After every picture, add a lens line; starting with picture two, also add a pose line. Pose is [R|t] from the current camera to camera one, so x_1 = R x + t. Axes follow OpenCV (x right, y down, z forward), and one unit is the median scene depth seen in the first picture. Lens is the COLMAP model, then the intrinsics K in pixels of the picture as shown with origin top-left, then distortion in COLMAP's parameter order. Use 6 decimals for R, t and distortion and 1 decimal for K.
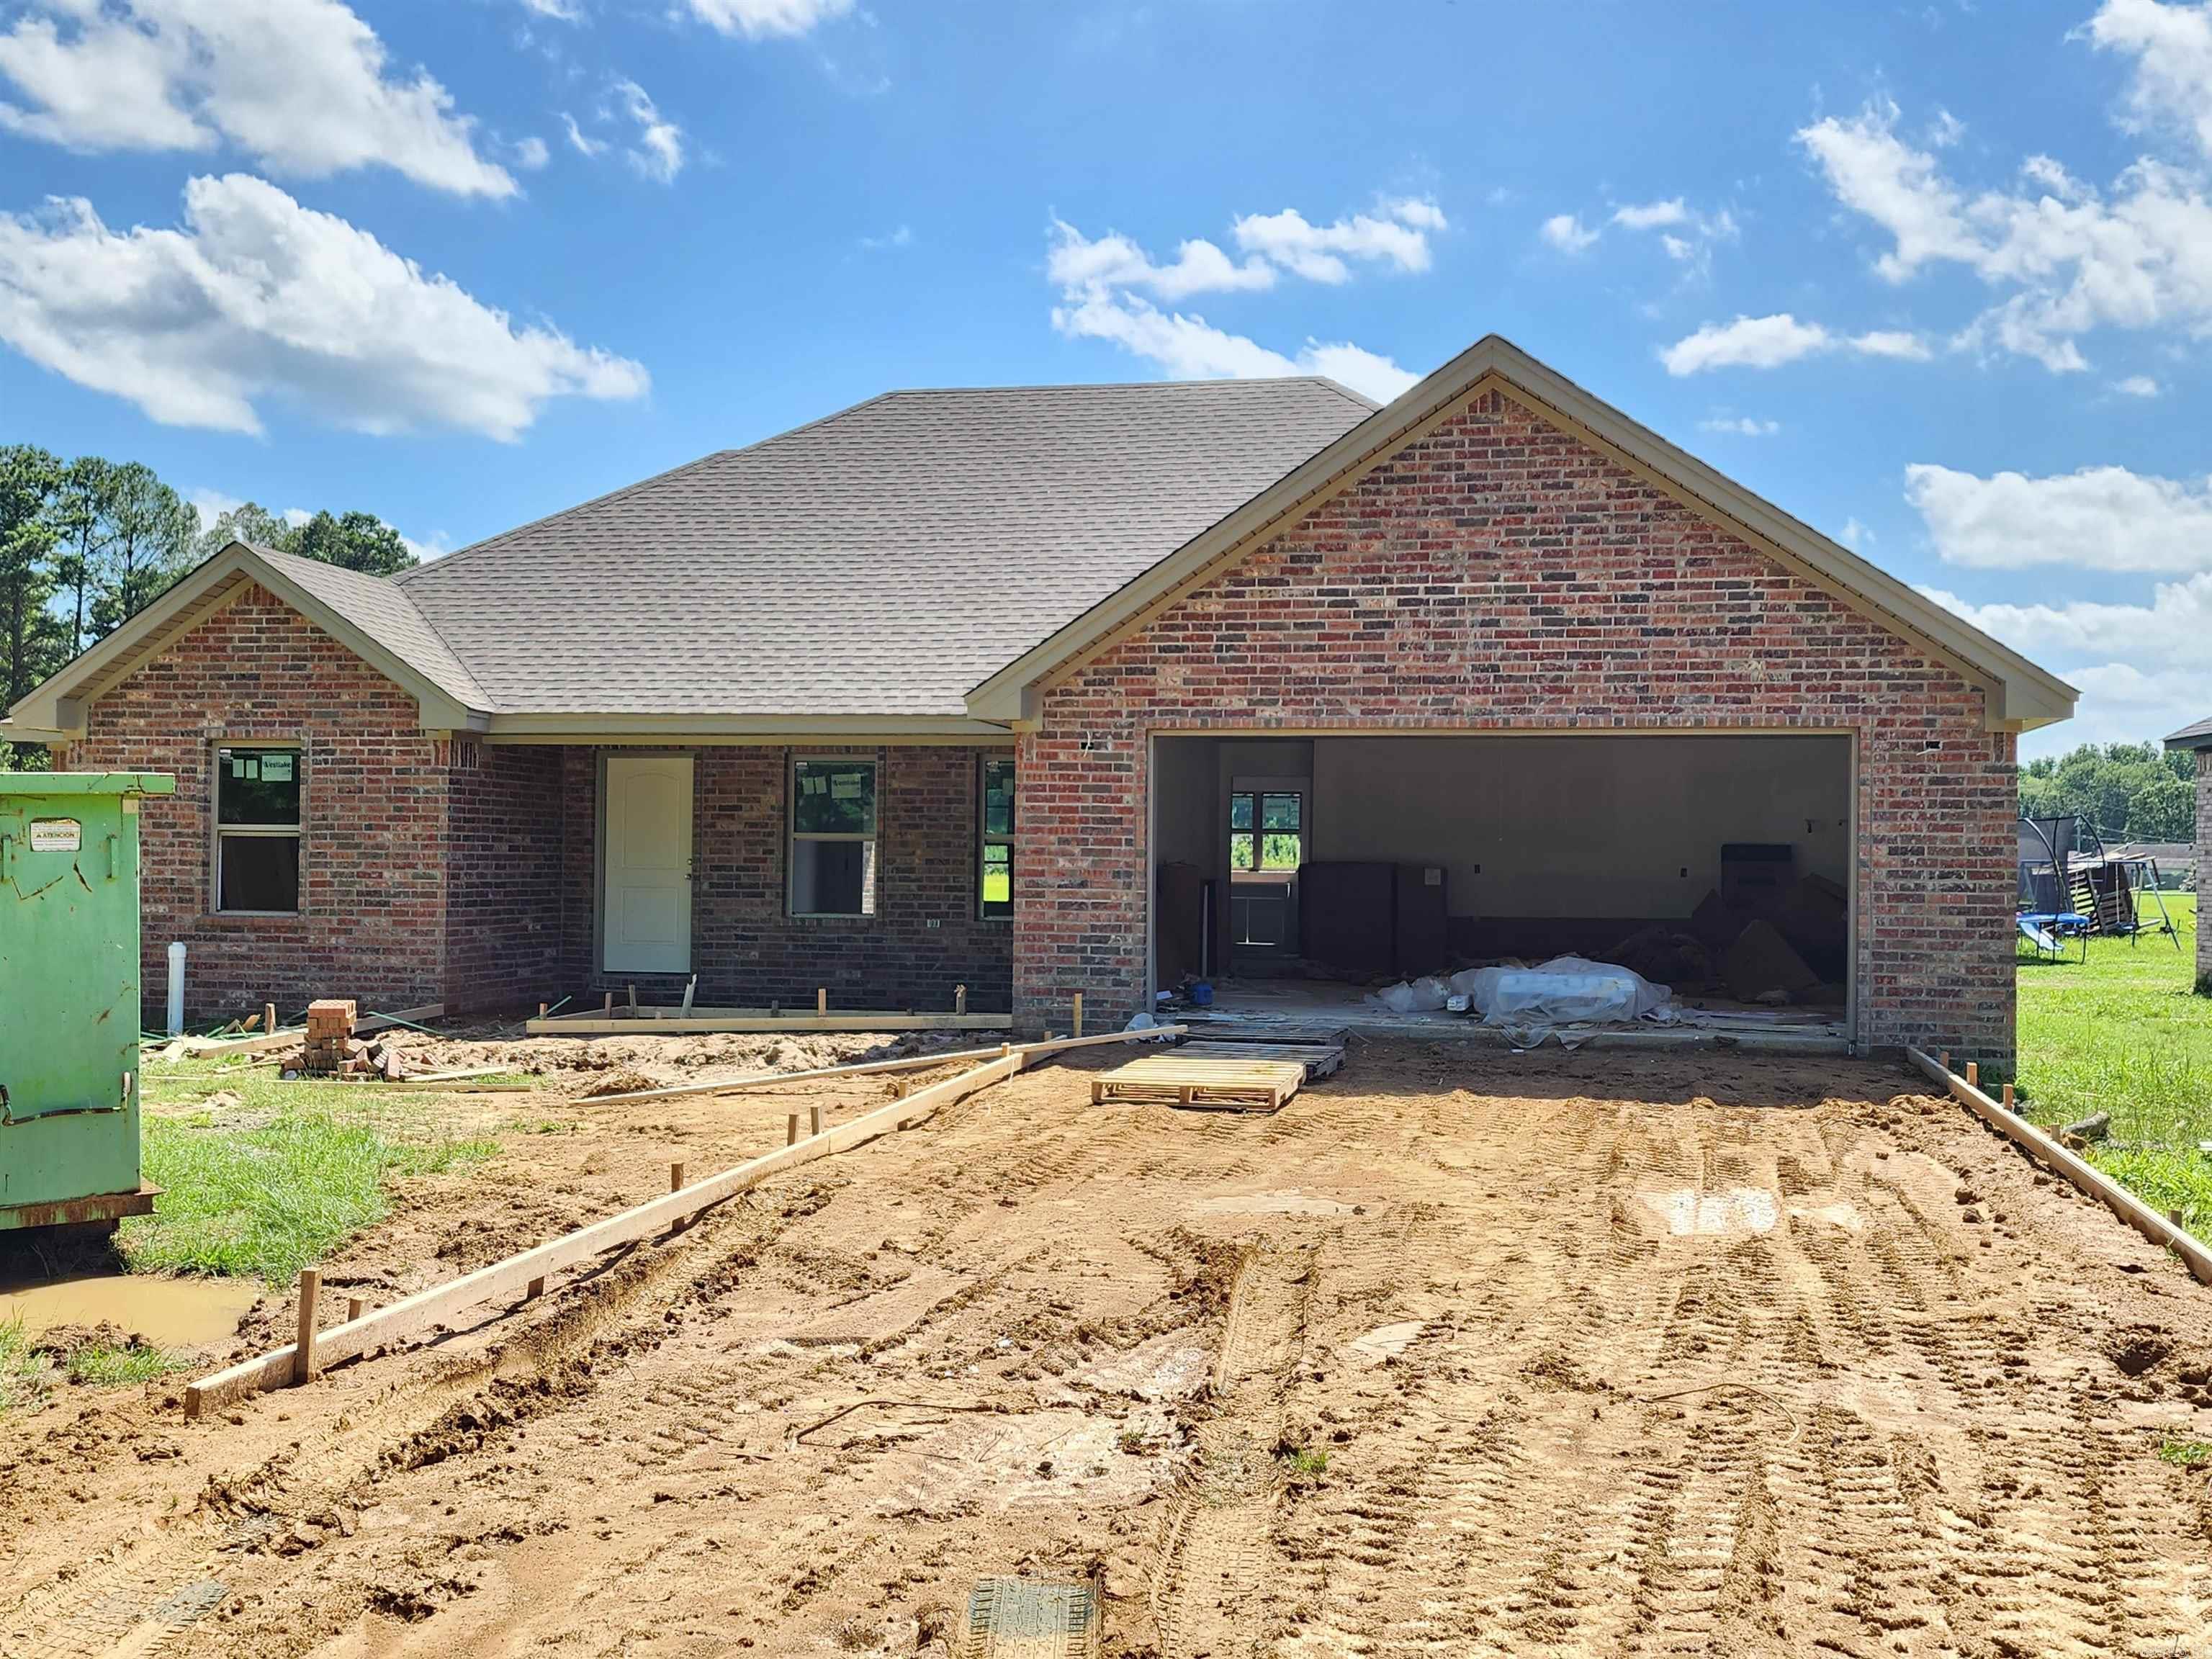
lens RADIAL K [[1492.7, 0, 1093.5], [0, 1492.7, 796.8], [0, 0, 1]] dist [0.094747, -0.082298]
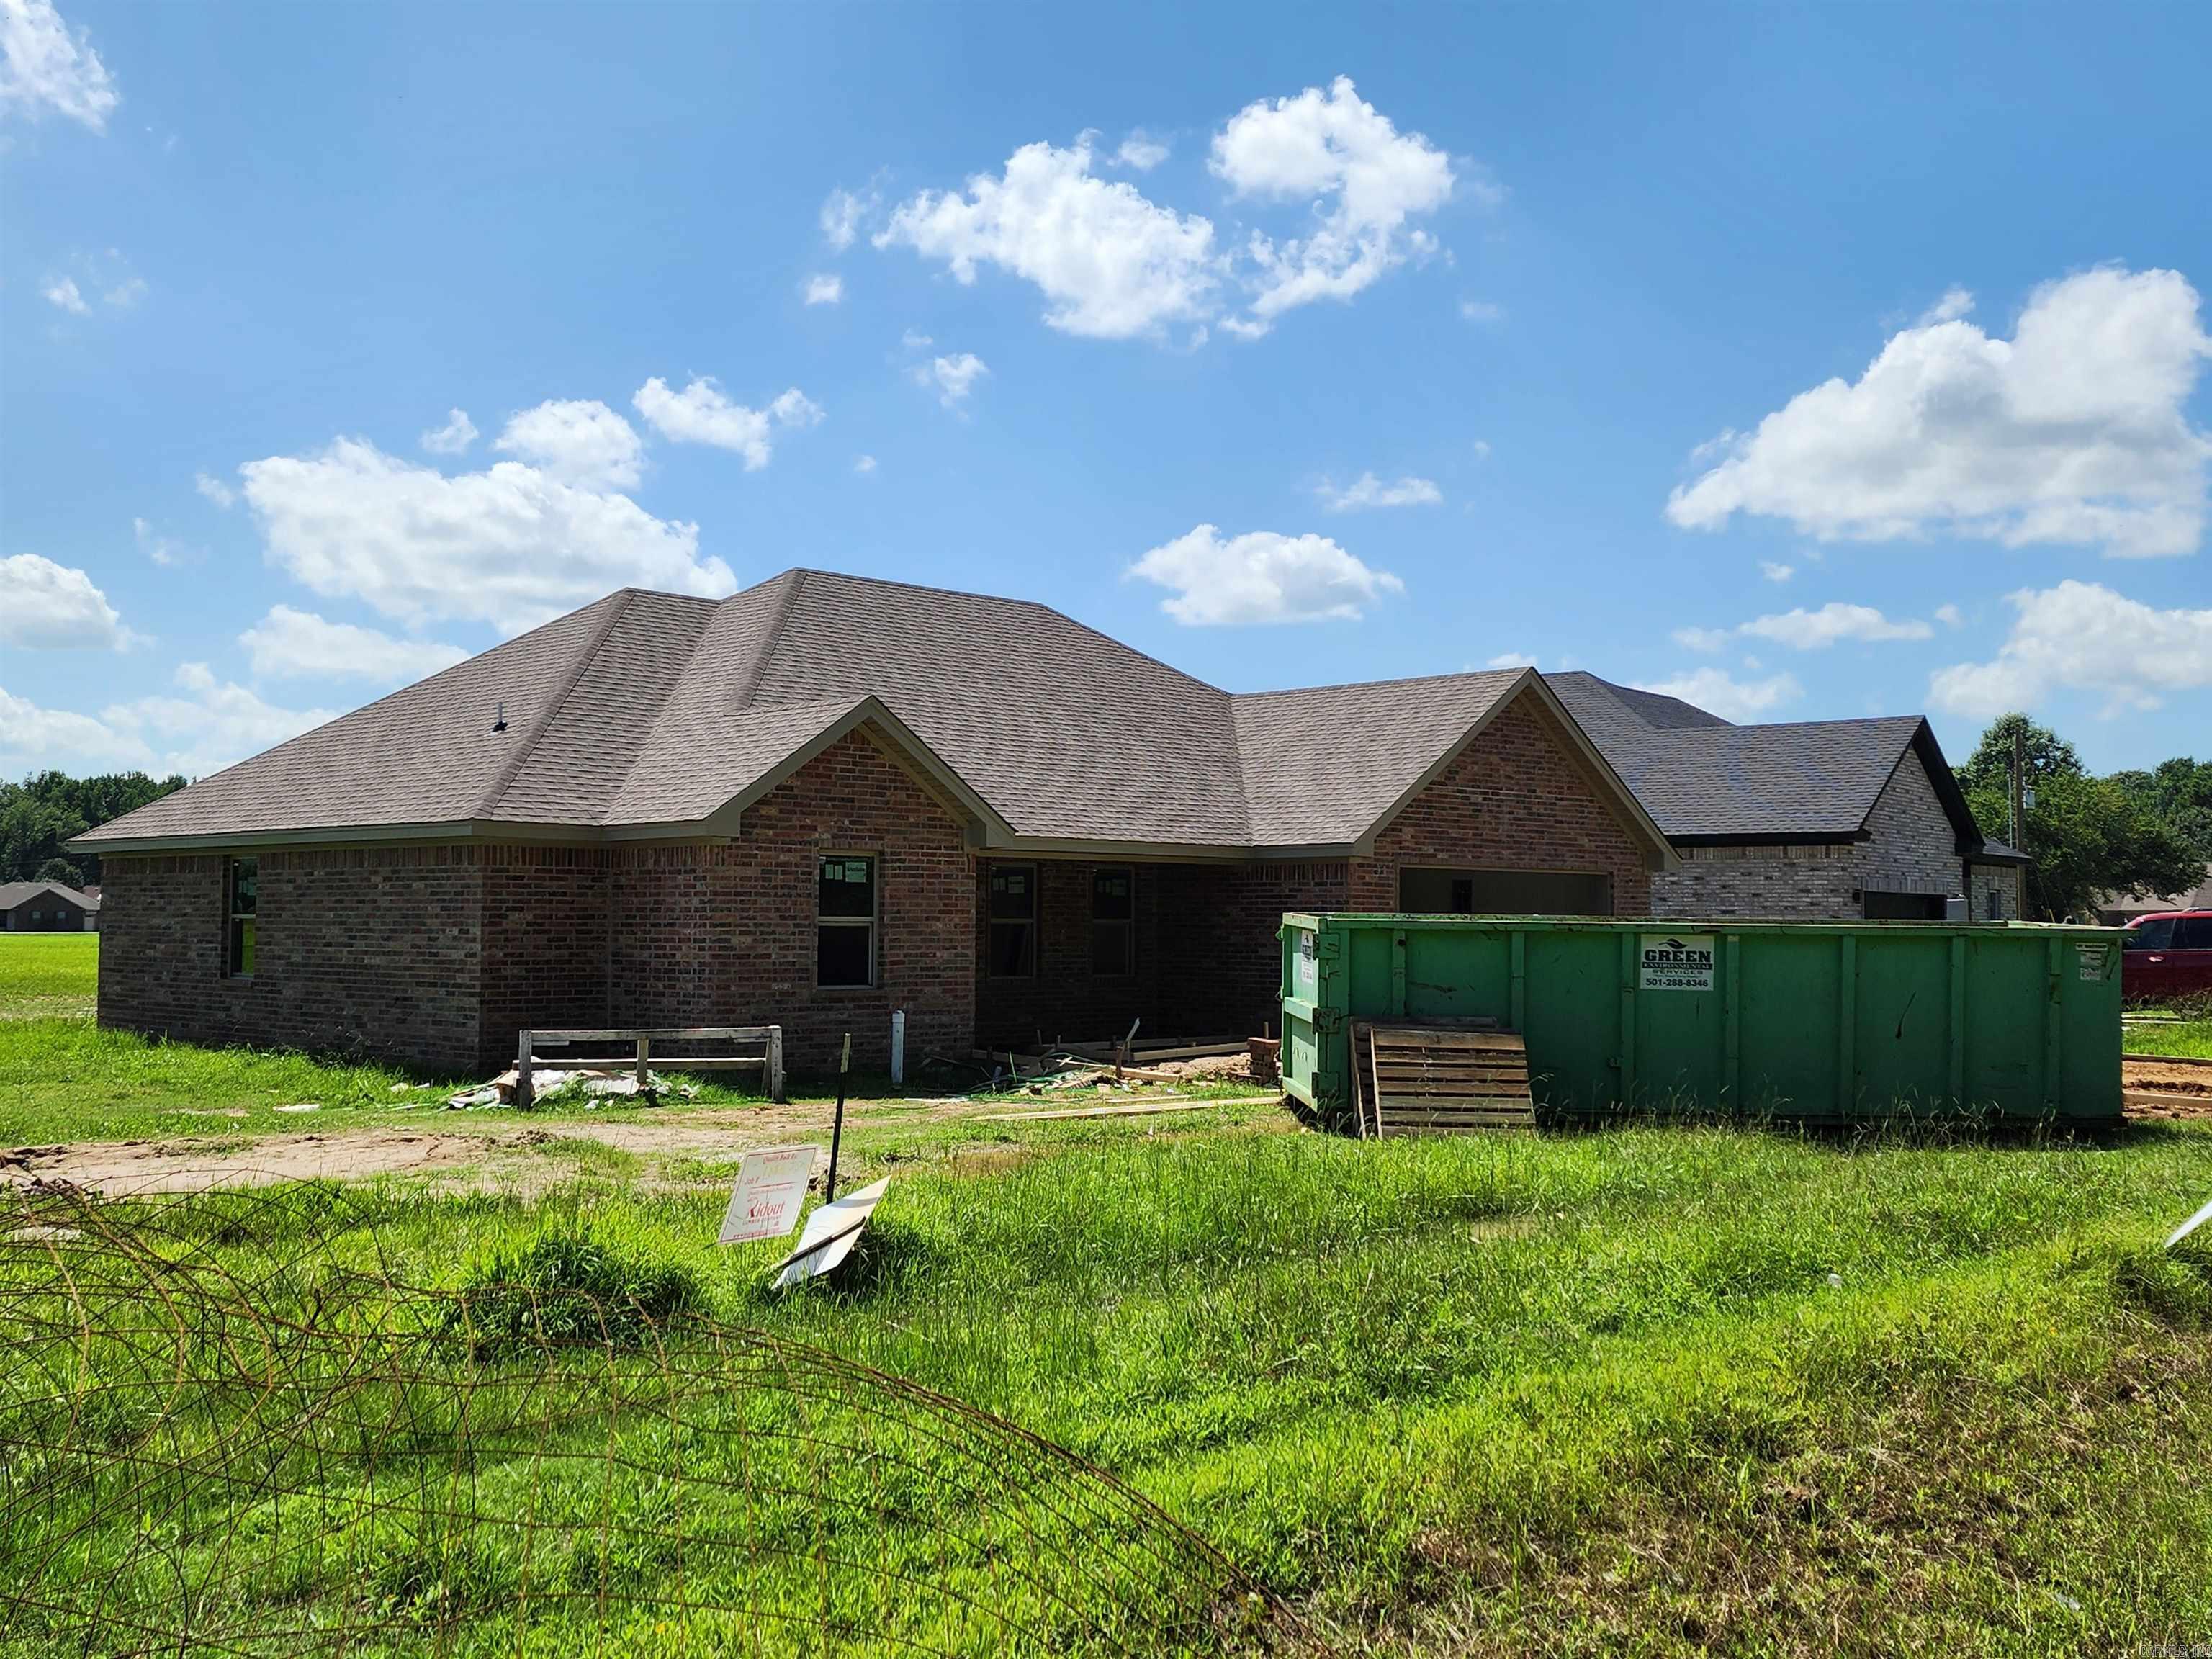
lens RADIAL K [[1483.9, 0, 1106.0], [0, 1483.9, 829.5], [0, 0, 1]] dist [0.110374, -0.103726]
pose [[0.727573, 0.036564, 0.685055, -1.244855], [-0.019209, 0.999273, -0.032933, -0.017533], [-0.685761, 0.010802, 0.727746, -0.045572]]
